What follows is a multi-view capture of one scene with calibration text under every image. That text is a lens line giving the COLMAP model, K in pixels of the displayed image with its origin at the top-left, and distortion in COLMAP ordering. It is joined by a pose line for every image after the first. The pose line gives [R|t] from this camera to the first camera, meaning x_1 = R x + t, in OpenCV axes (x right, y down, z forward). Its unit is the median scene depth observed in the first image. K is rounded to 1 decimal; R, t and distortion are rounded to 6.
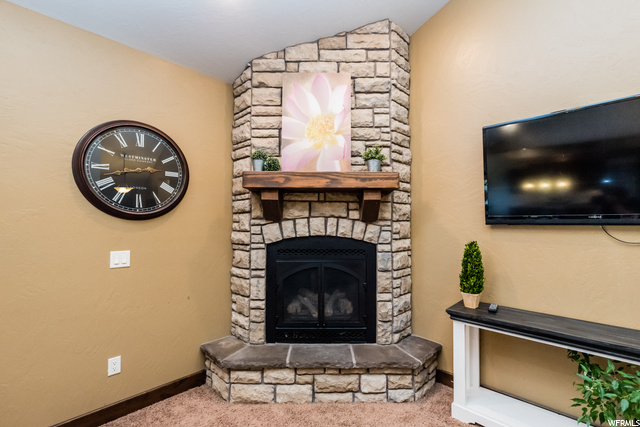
lens RADIAL K [[266.8, 0, 339.9], [0, 266.8, 216.8], [0, 0, 1]] dist [-0.000016, -0.000018]
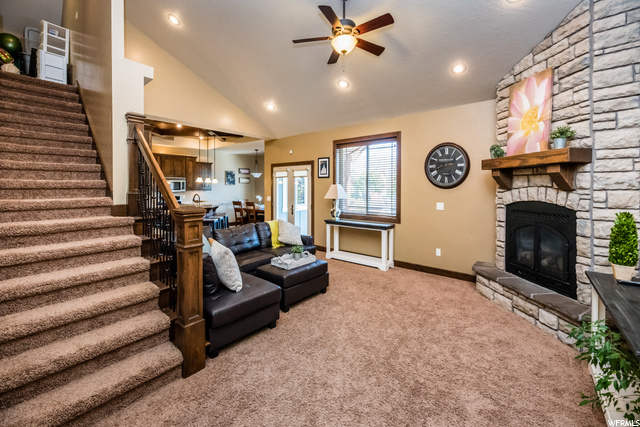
lens RADIAL K [[258.3, 0, 319.9], [0, 258.3, 188.4], [0, 0, 1]] dist [-0.001052, -0.000113]
pose [[0.062110, -0.000081, -0.998069, 1.131194], [0.021822, 0.999761, 0.001277, -0.014969], [0.997831, -0.021859, 0.062097, -0.122357]]
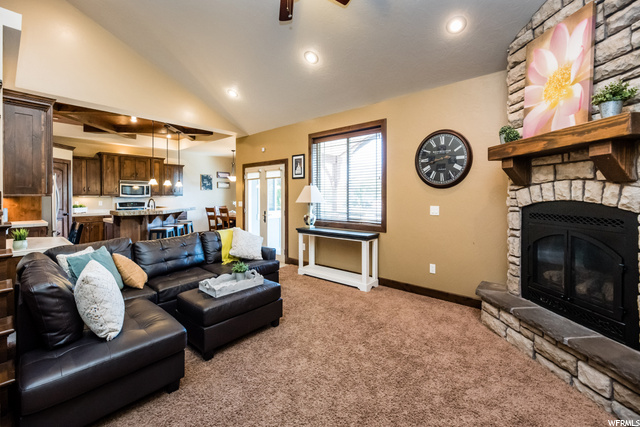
lens RADIAL K [[265.8, 0, 313.4], [0, 265.8, 195.5], [0, 0, 1]] dist [0.000745, 0.000024]
pose [[0.047392, -0.001222, -0.998876, 0.803569], [0.026521, 0.999648, 0.000035, 0.031601], [0.998524, -0.026493, 0.047408, 0.099627]]
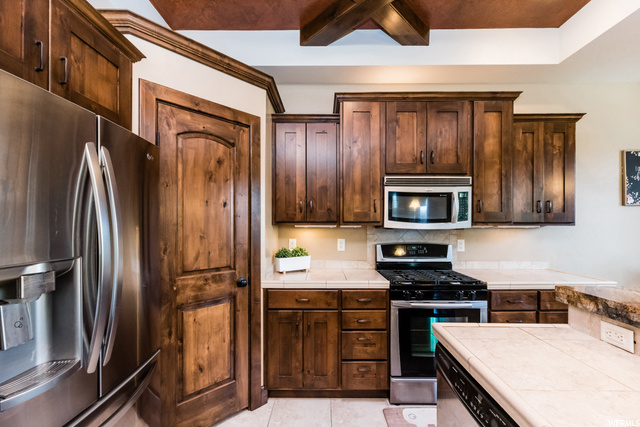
lens RADIAL K [[240.9, 0, 330.0], [0, 240.9, 225.3], [0, 0, 1]] dist [-0.000292, 0.000014]
pose [[-0.732509, 0.001945, -0.680755, -1.930072], [0.014131, 0.999824, -0.012349, -0.022489], [0.680611, -0.018666, -0.732407, -1.674482]]
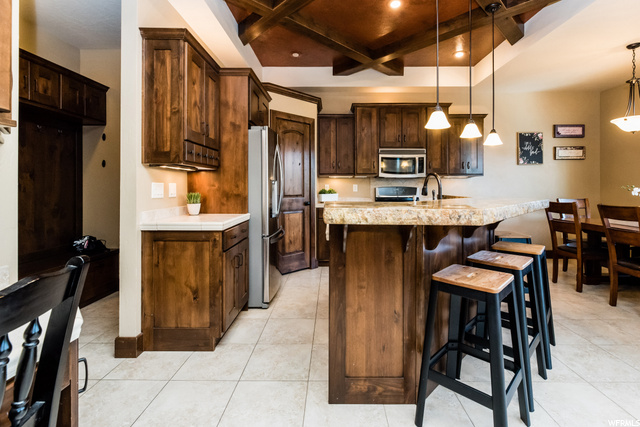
lens RADIAL K [[284.0, 0, 331.3], [0, 284.0, 189.7], [0, 0, 1]] dist [0.000188, 0.000037]
pose [[-0.725638, 0.005057, -0.688058, -1.020780], [0.016160, 0.999822, -0.009695, 0.091740], [0.687887, -0.018155, -0.725591, -0.934758]]
